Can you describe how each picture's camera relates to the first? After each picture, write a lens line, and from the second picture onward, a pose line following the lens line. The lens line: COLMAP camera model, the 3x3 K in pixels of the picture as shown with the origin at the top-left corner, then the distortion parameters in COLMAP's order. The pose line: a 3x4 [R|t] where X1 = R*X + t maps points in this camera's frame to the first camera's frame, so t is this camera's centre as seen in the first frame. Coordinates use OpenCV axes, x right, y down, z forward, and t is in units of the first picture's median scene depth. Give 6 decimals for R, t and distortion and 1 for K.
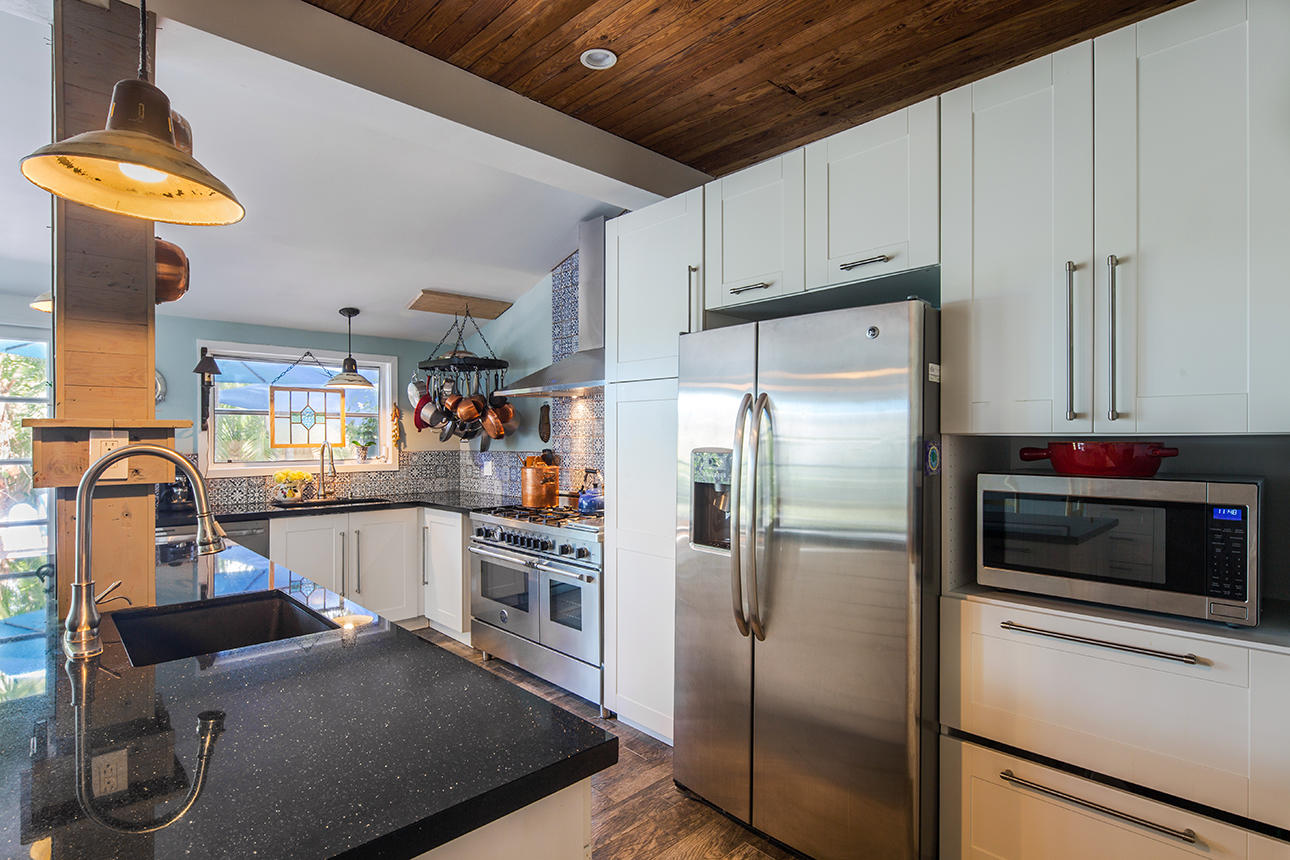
lens RADIAL K [[631.0, 0, 645.0], [0, 631.0, 430.0], [0, 0, 1]] dist [-0.000311, -0.000160]
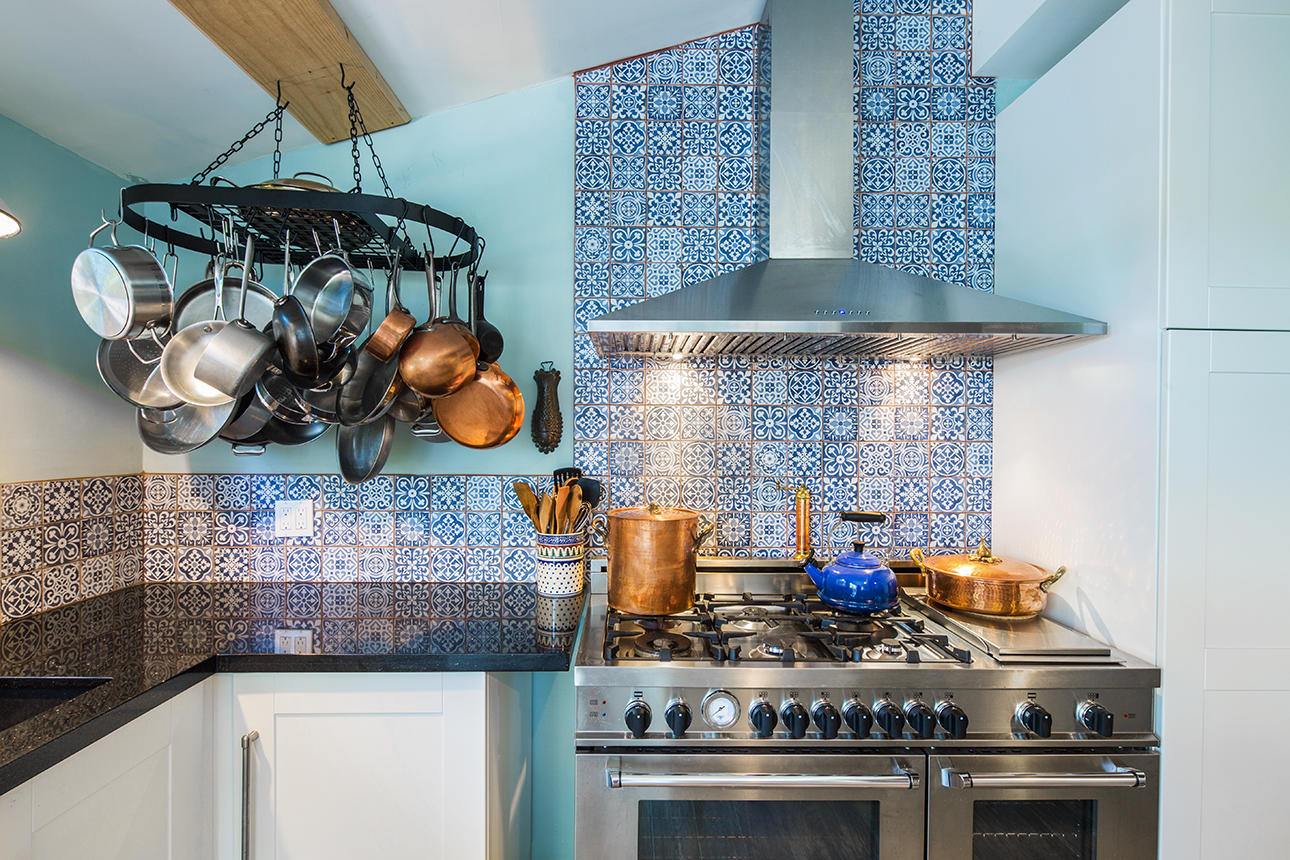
lens RADIAL K [[618.2, 0, 645.0], [0, 618.2, 430.0], [0, 0, 1]] dist [-0.000376, -0.000169]
pose [[0.691843, 0.015389, 0.721884, -0.385969], [-0.016796, 0.999845, -0.005217, 0.004238], [-0.721853, -0.008515, 0.691994, 0.589645]]
